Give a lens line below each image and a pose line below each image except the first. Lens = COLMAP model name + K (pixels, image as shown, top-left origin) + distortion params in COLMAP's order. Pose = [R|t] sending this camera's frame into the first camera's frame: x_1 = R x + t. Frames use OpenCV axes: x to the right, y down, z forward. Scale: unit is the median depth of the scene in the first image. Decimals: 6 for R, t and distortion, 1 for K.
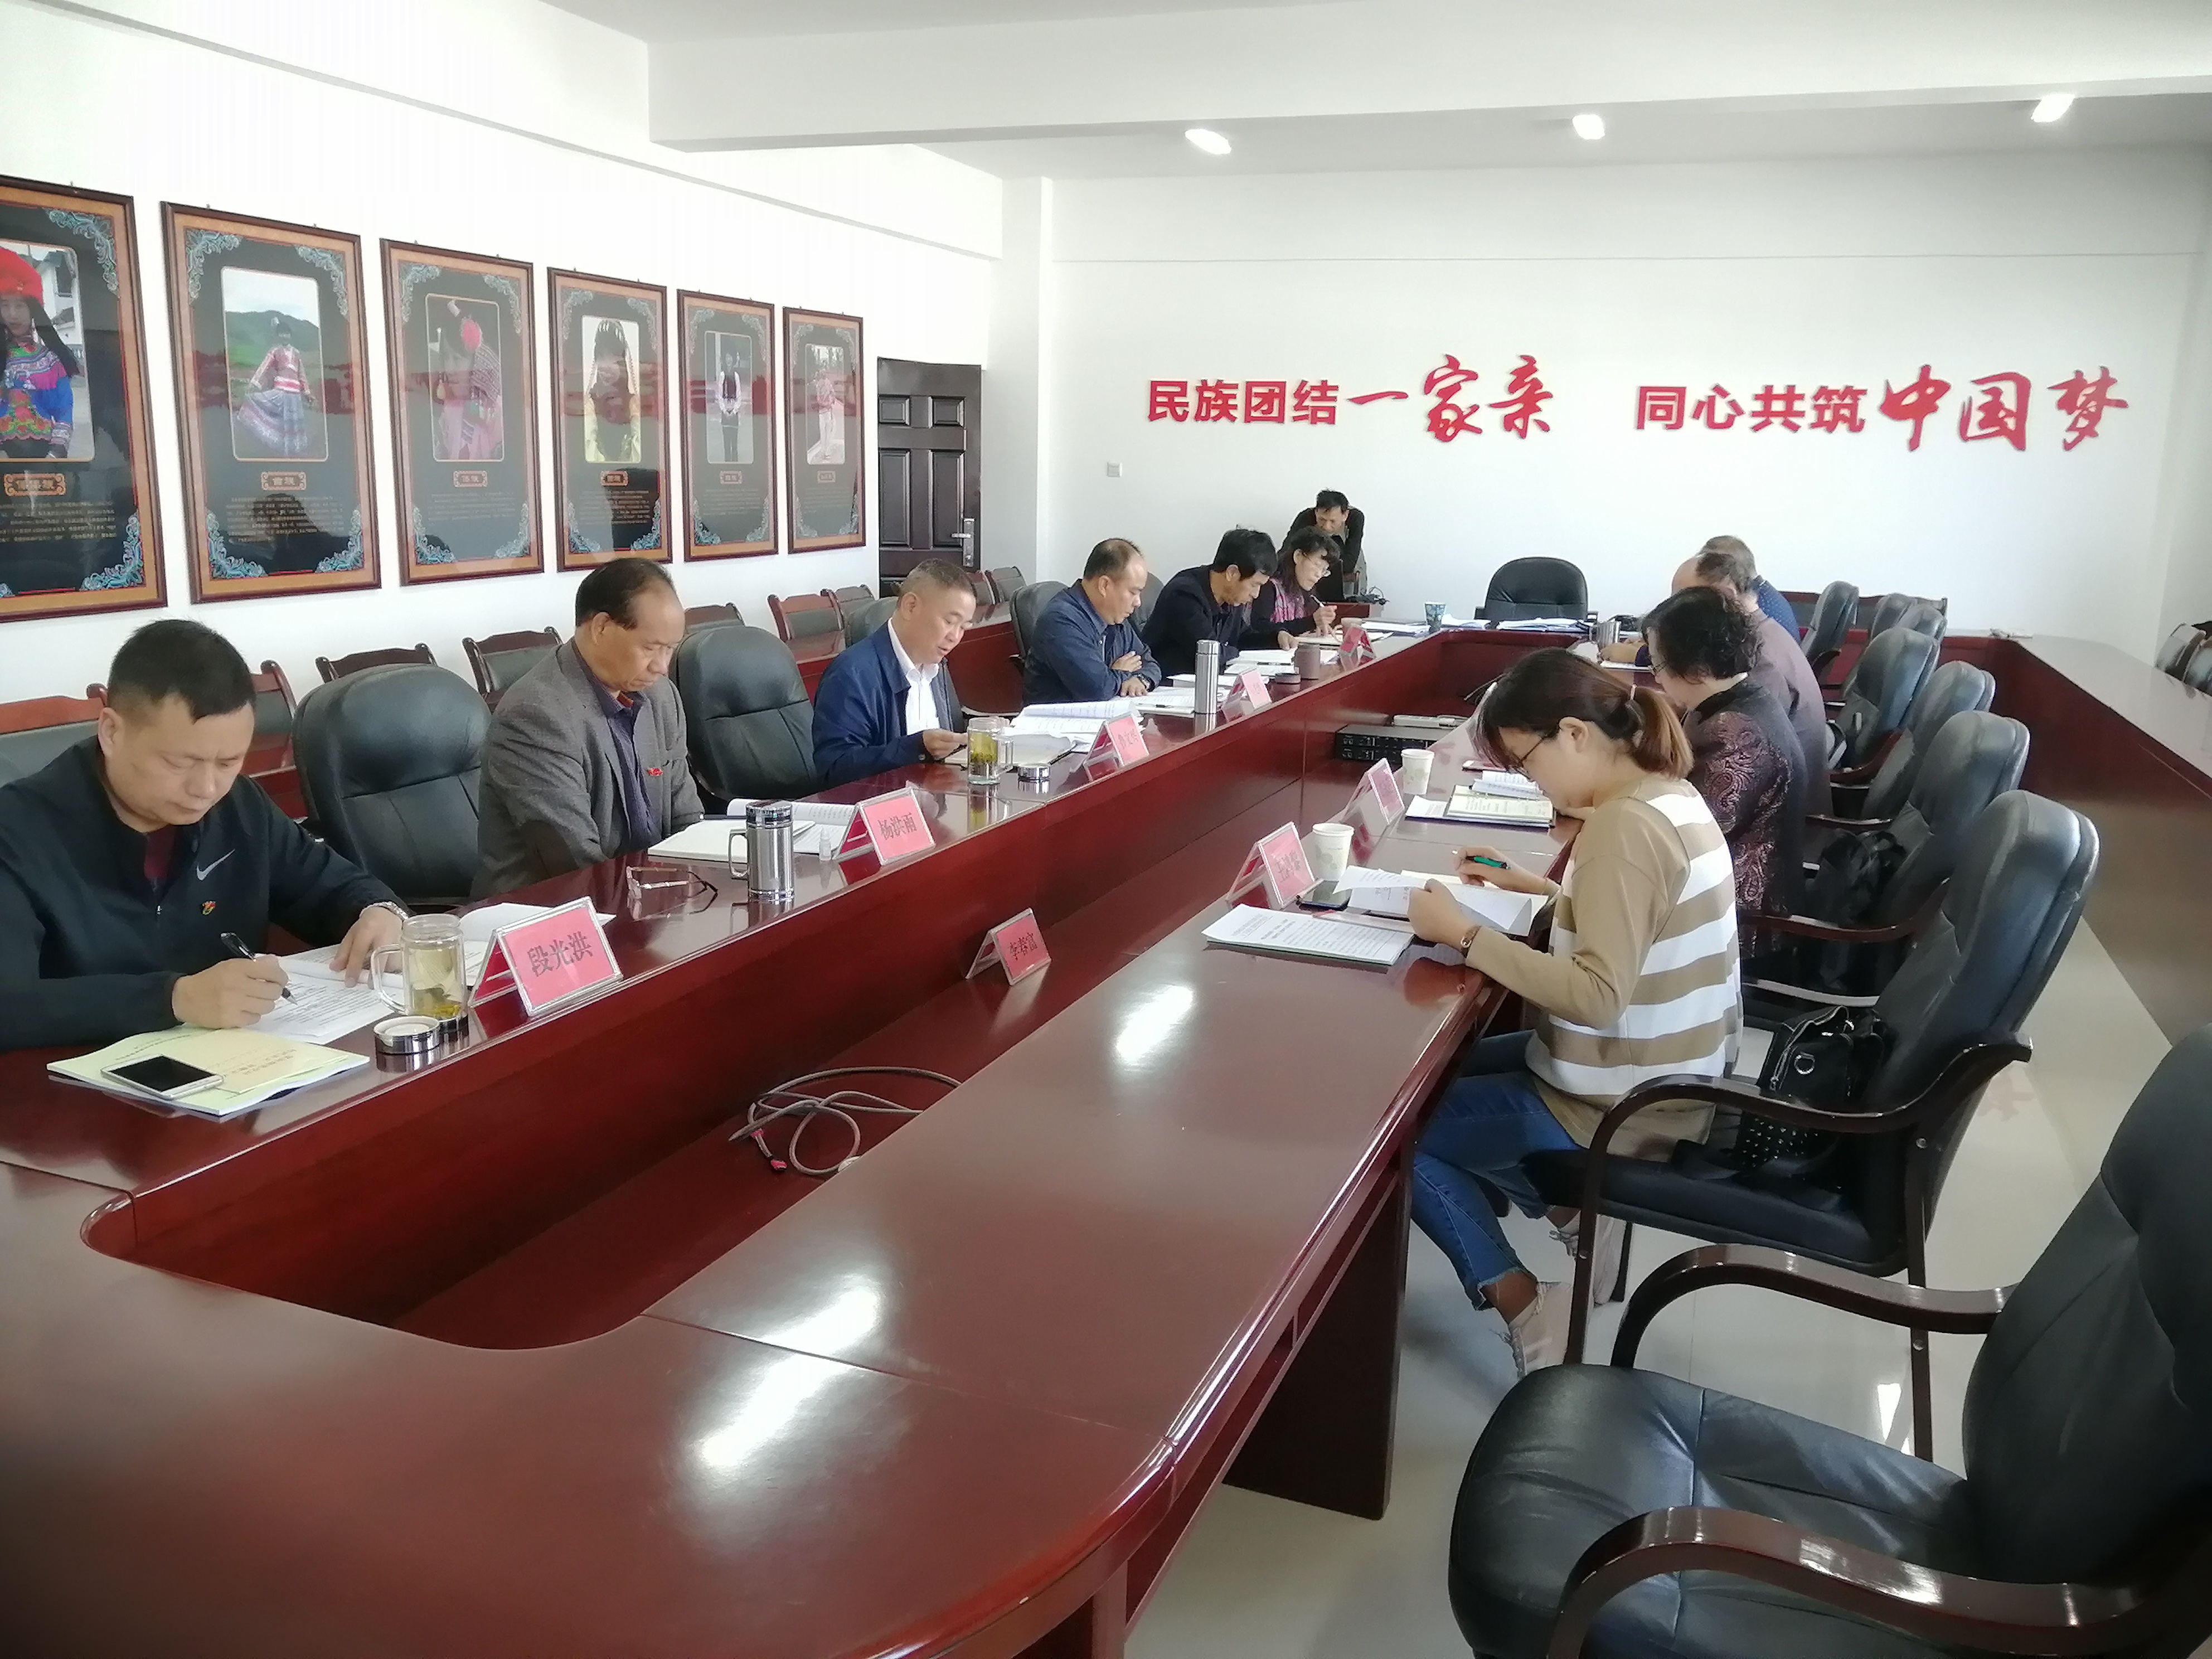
lens RADIAL K [[1791.8, 0, 1104.9], [0, 1791.8, 830.2], [0, 0, 1]] dist [0.010751, 0.000017]
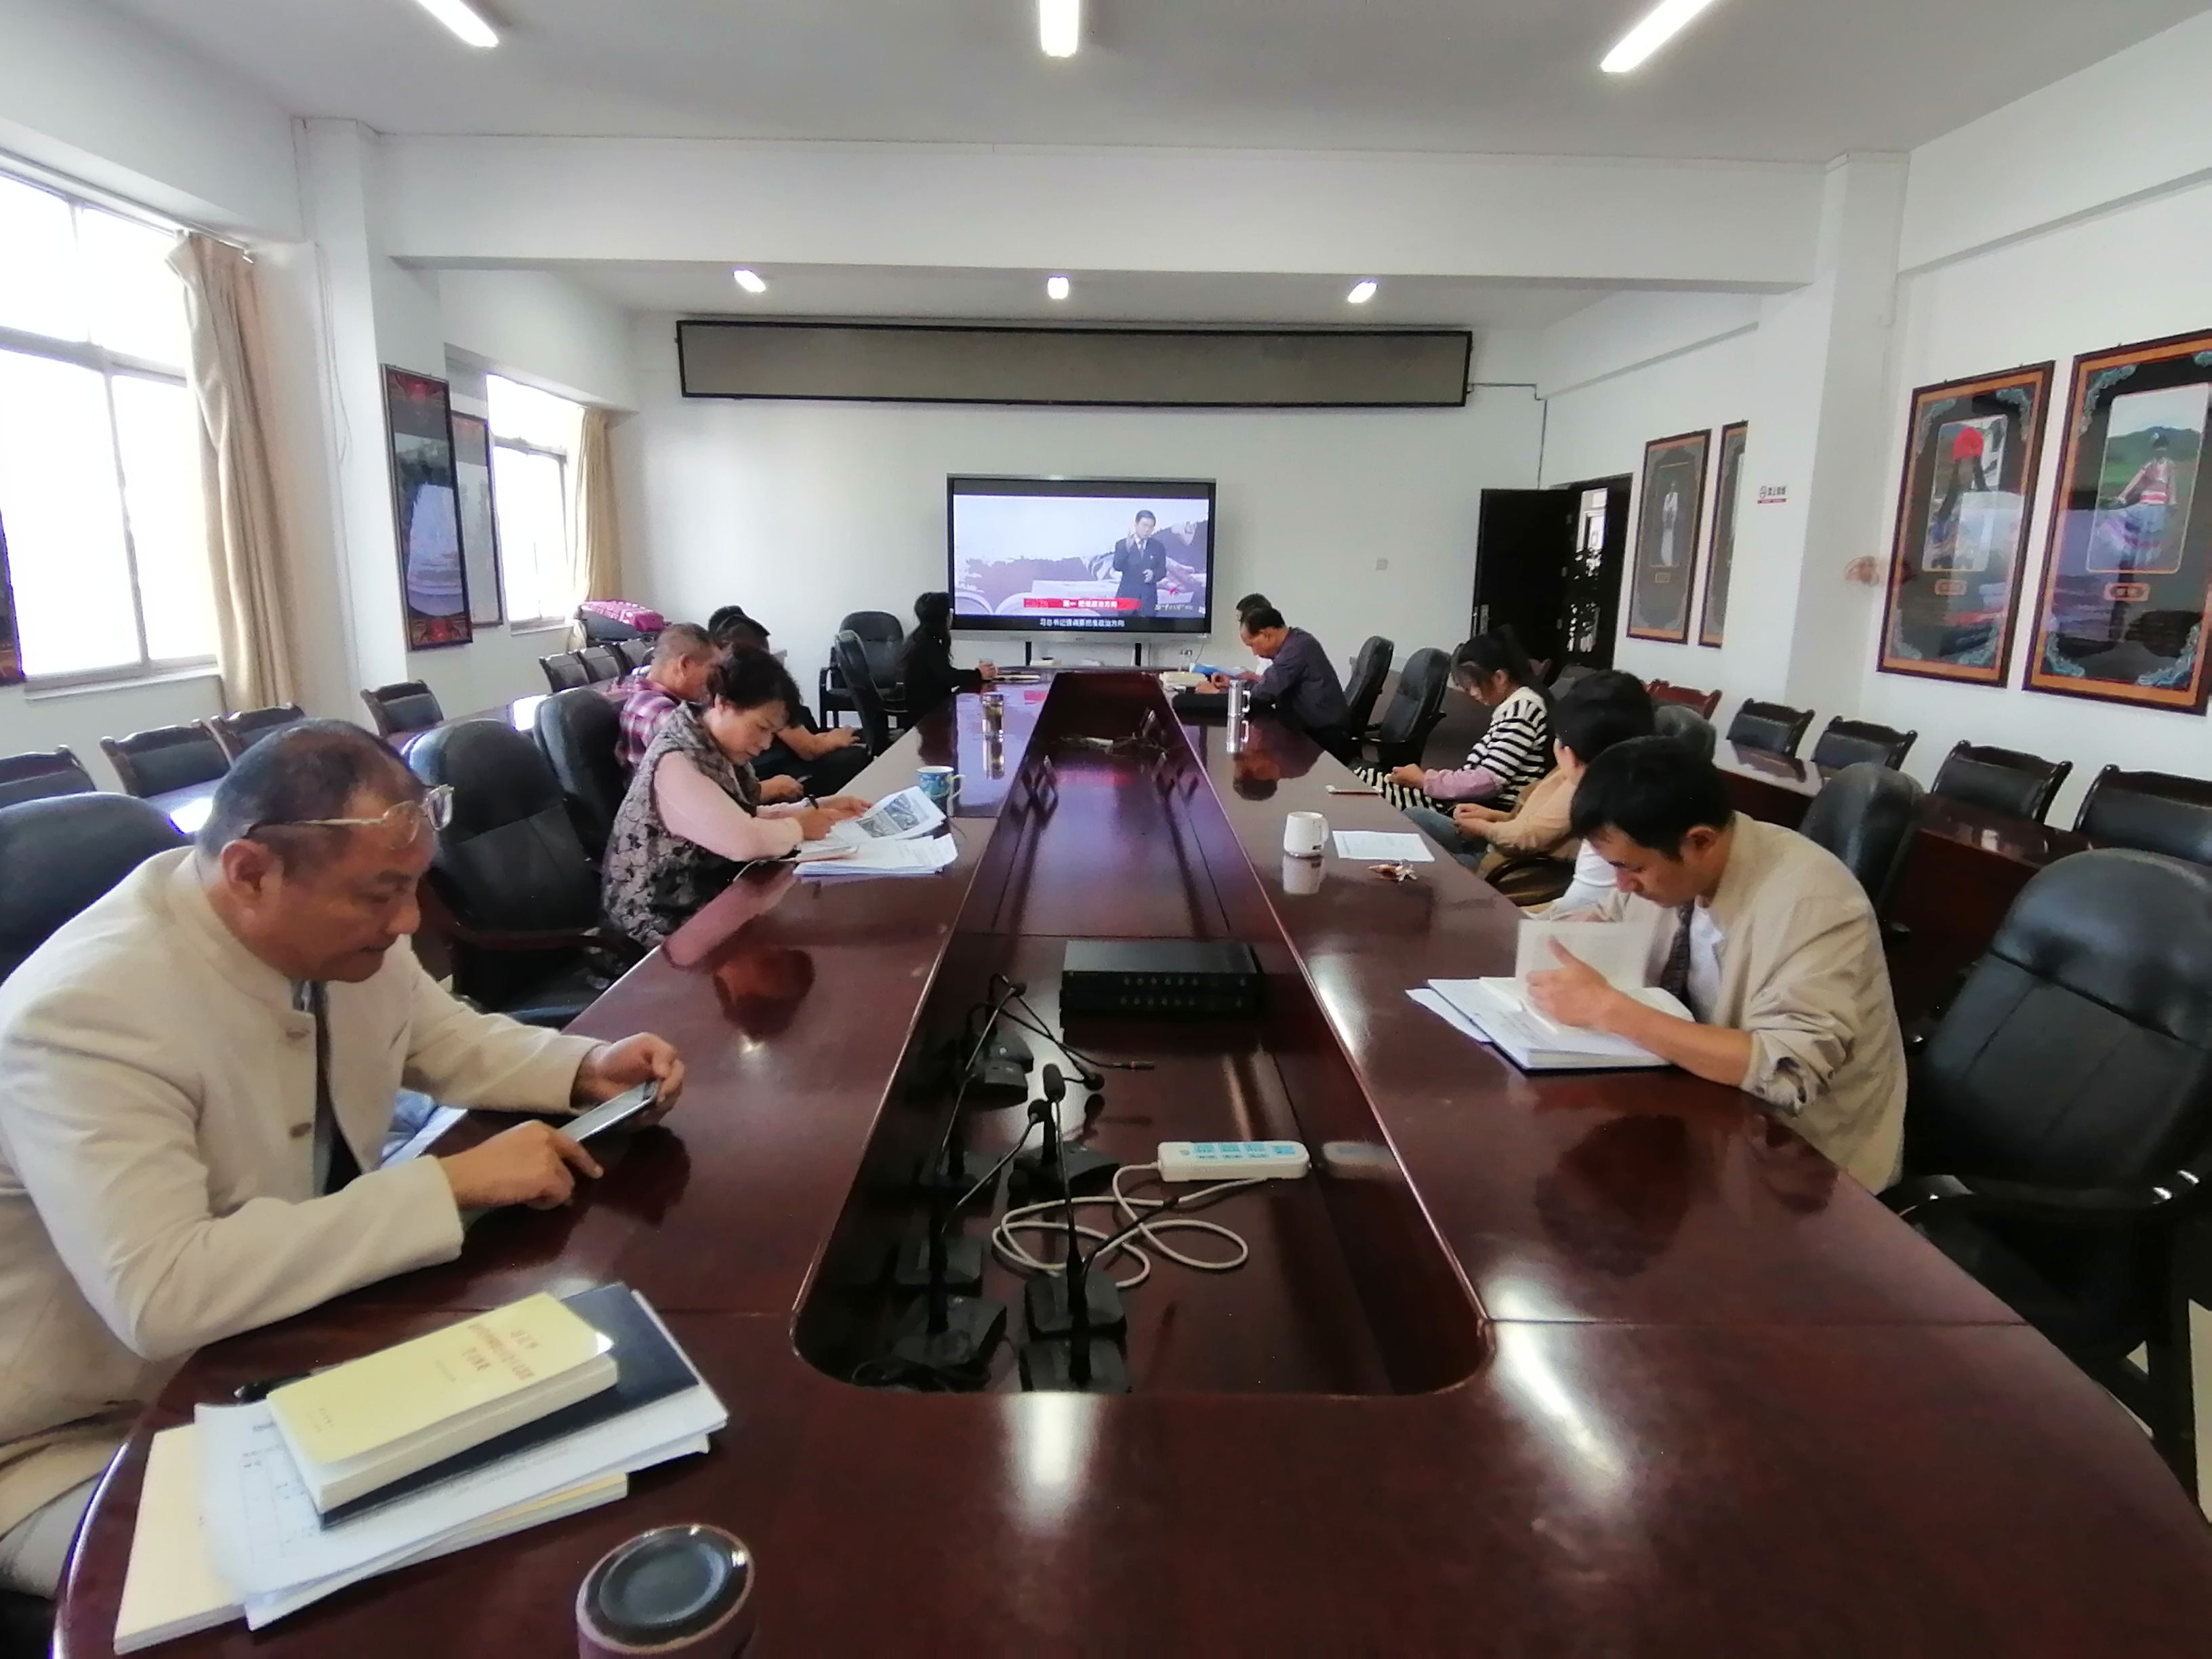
lens RADIAL K [[1303.2, 0, 1094.2], [0, 1303.2, 826.2], [0, 0, 1]] dist [-0.009651, -0.003991]
pose [[-0.922101, 0.042704, -0.384587, 0.396451], [-0.112242, 0.921641, 0.371455, -0.290448], [0.370314, 0.385686, -0.845053, 1.517258]]
